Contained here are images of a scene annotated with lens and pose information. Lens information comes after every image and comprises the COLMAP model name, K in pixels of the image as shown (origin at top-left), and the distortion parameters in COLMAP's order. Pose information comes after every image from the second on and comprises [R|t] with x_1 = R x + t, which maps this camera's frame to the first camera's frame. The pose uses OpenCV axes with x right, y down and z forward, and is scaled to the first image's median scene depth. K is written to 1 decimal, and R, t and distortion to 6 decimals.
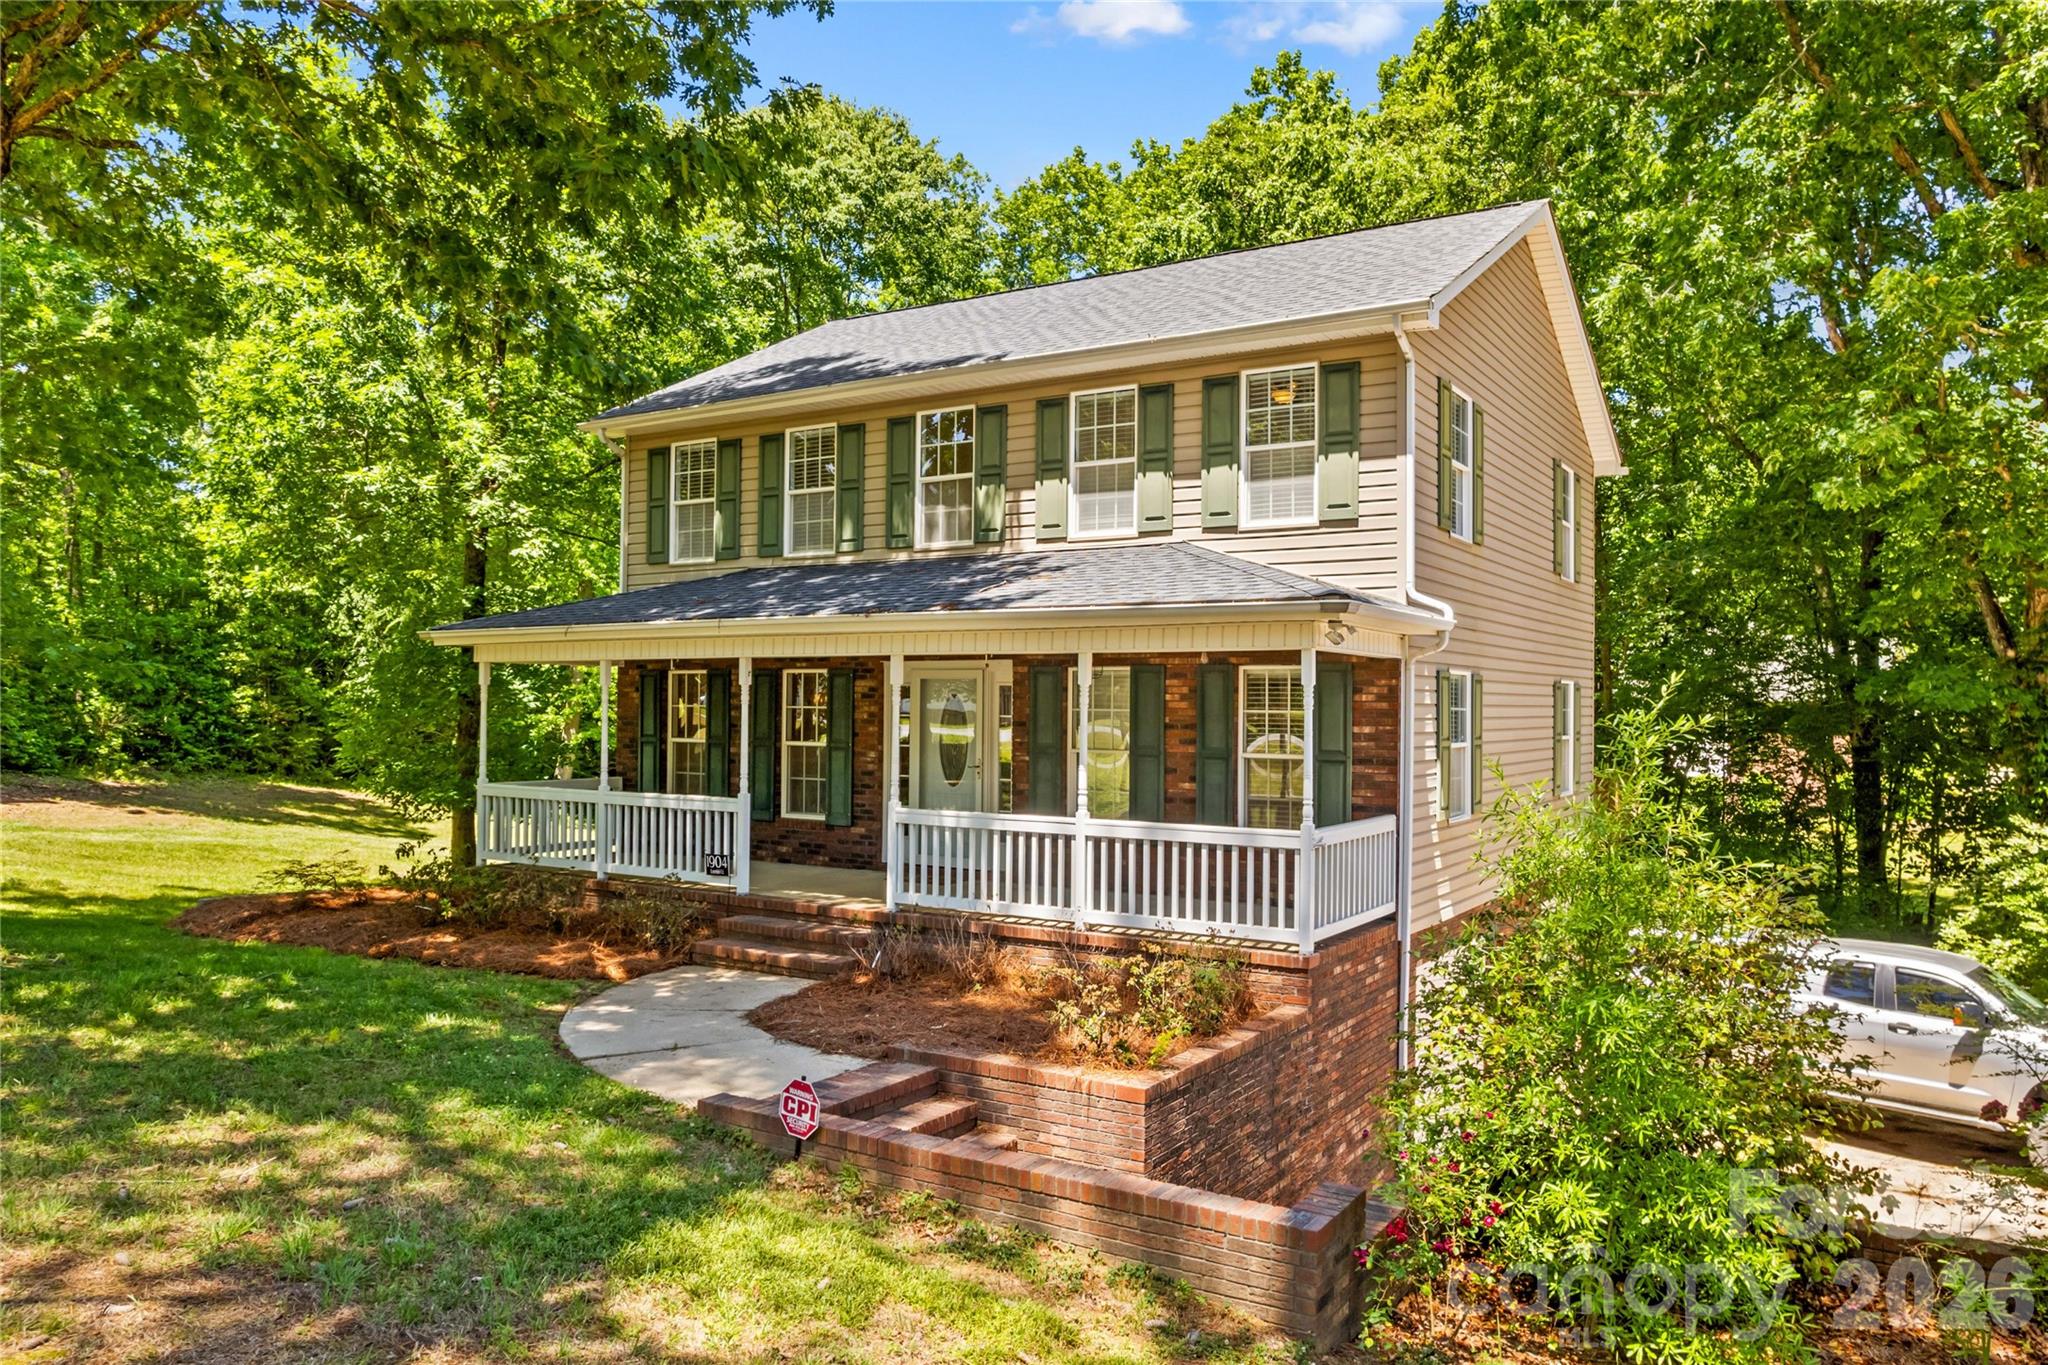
lens RADIAL K [[1327.0, 0, 1064.5], [0, 1327.0, 719.0], [0, 0, 1]] dist [-0.007600, -0.015039]
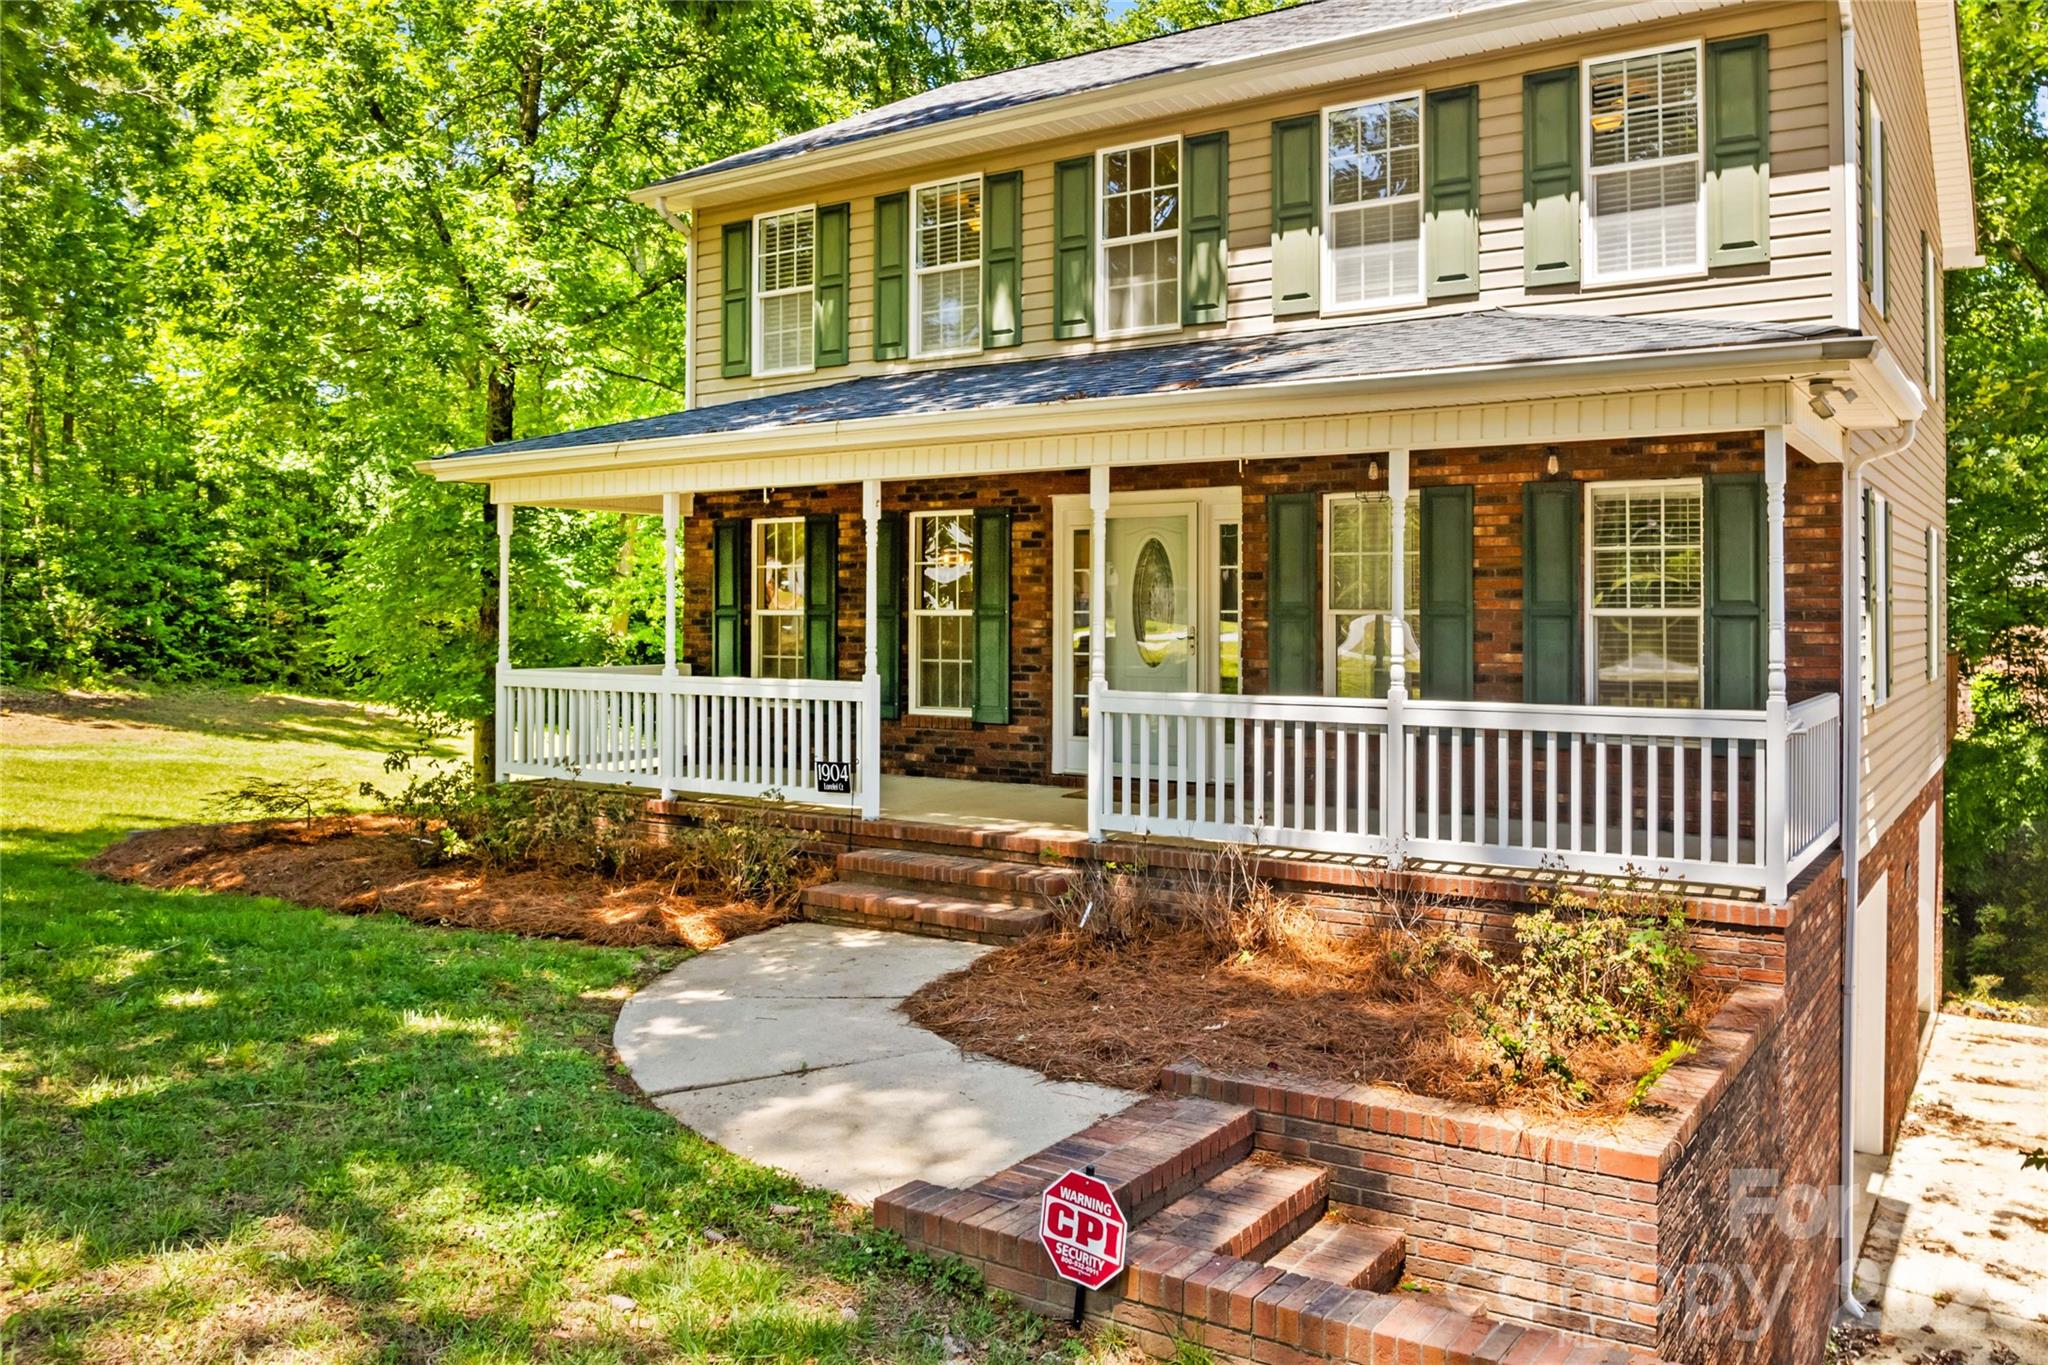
lens RADIAL K [[1486.4, 0, 1147.6], [0, 1486.4, 611.7], [0, 0, 1]] dist [-0.034452, 0.013478]
pose [[0.999871, -0.009731, -0.012814, -0.083905], [0.009633, 0.999924, -0.007633, 0.029556], [0.012887, 0.007508, 0.999889, 0.215139]]
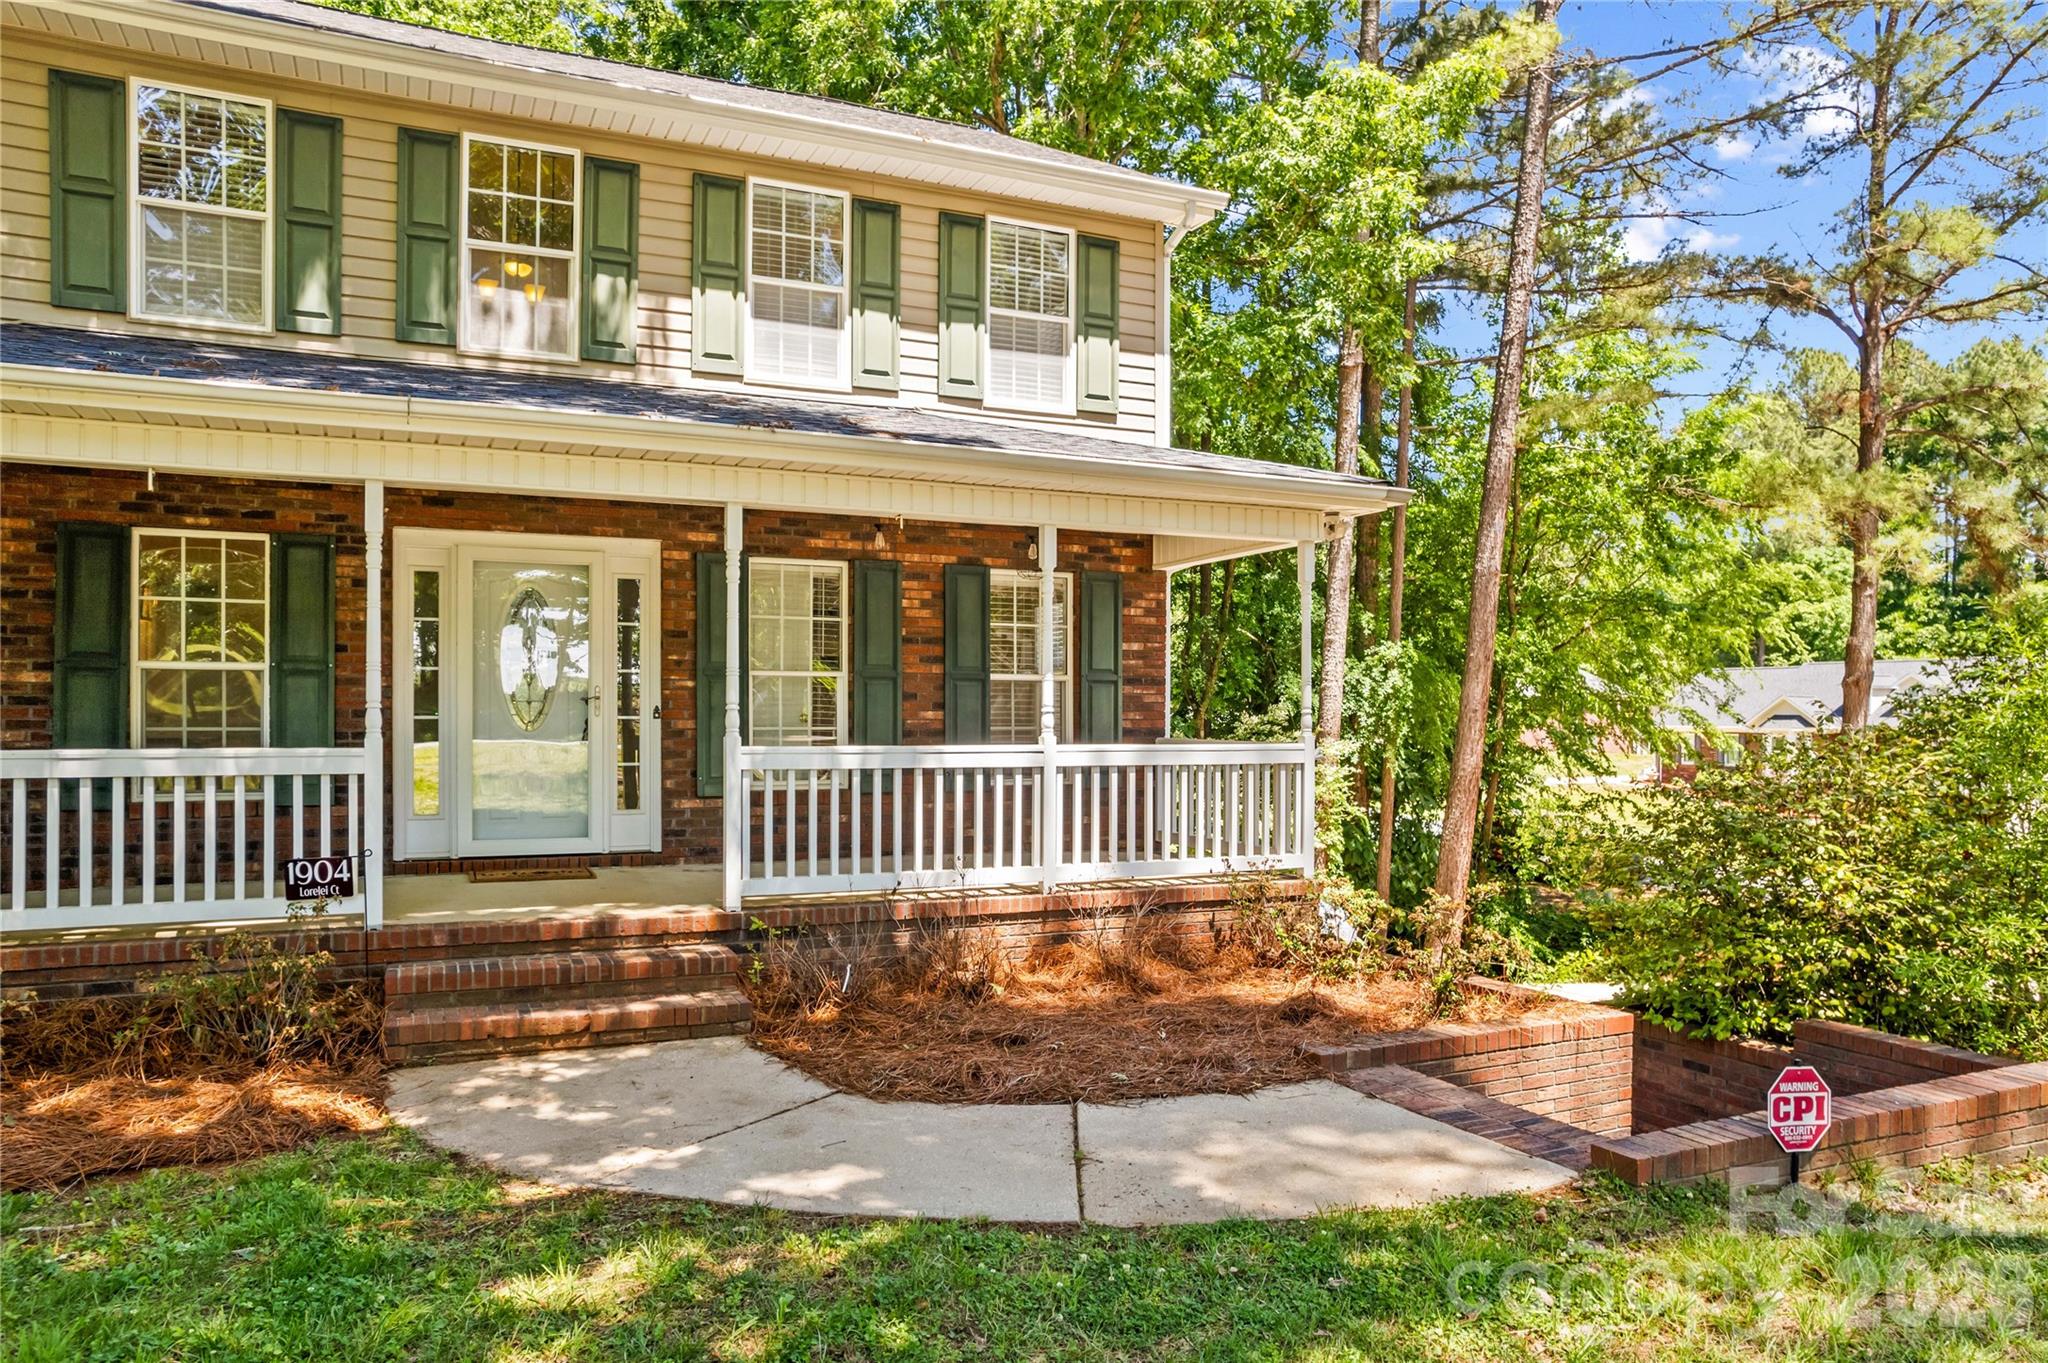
lens RADIAL K [[1327.0, 0, 1022.2], [0, 1327.0, 702.8], [0, 0, 1]] dist [-0.007600, -0.015039]
pose [[0.600723, -0.003652, 0.799449, -0.497835], [0.006365, 0.999980, -0.000215, 0.042418], [-0.799432, 0.005217, 0.600734, 0.463499]]
